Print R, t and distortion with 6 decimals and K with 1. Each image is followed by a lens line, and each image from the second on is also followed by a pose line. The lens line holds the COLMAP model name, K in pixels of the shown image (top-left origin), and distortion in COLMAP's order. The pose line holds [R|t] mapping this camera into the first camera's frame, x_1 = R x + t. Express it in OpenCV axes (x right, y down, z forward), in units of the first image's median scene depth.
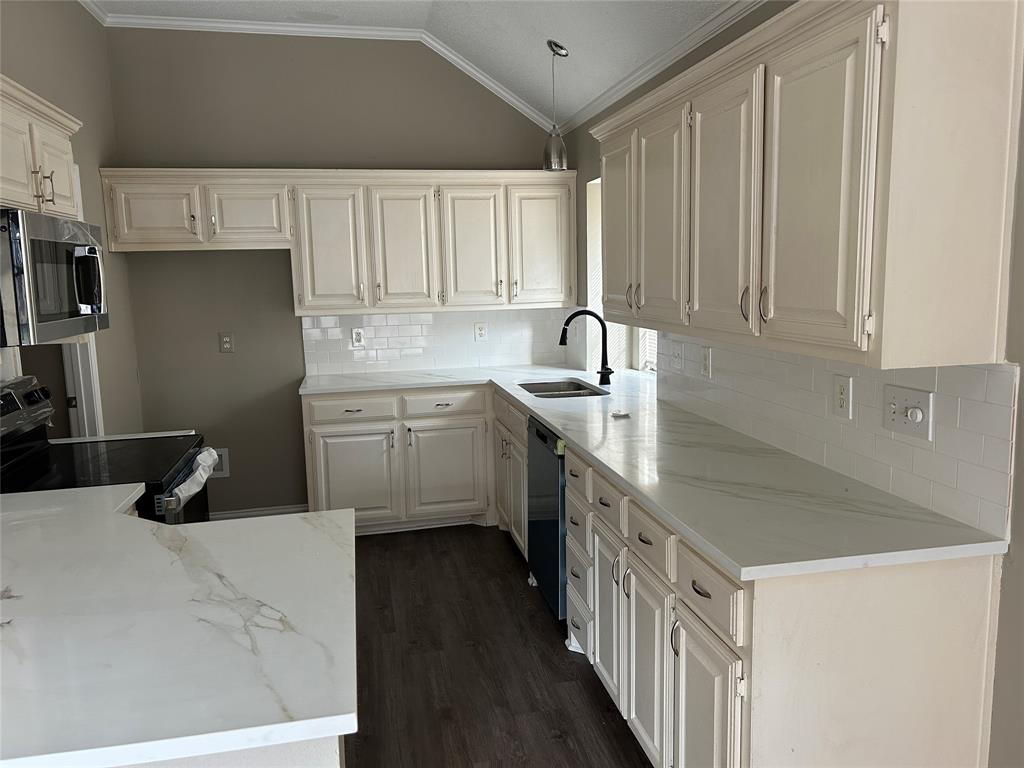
lens RADIAL K [[767.3, 0, 514.7], [0, 767.3, 381.5], [0, 0, 1]] dist [0.061057, -0.062826]
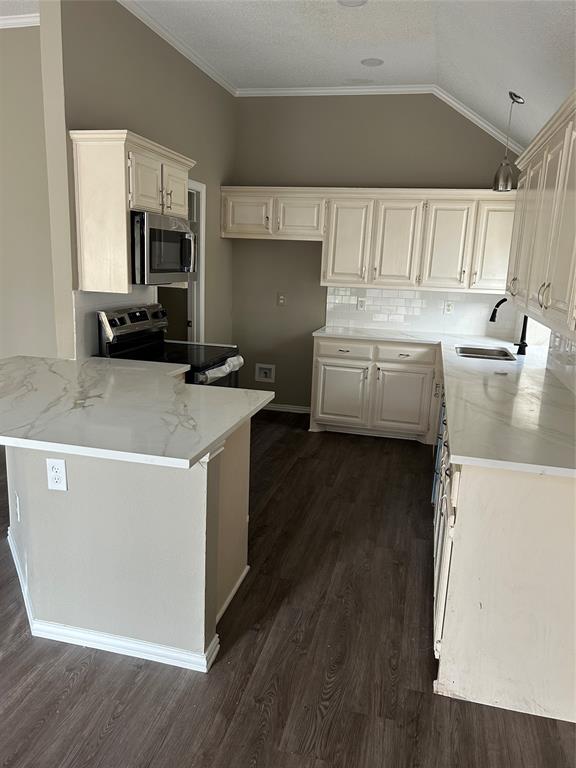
lens RADIAL K [[575.5, 0, 288.4], [0, 575.5, 386.4], [0, 0, 1]] dist [0.061057, -0.062826]
pose [[0.898760, 0.154509, -0.410315, 0.167523], [-0.124801, 0.987289, 0.098411, 0.009291], [0.420305, -0.037240, 0.906619, -0.081558]]
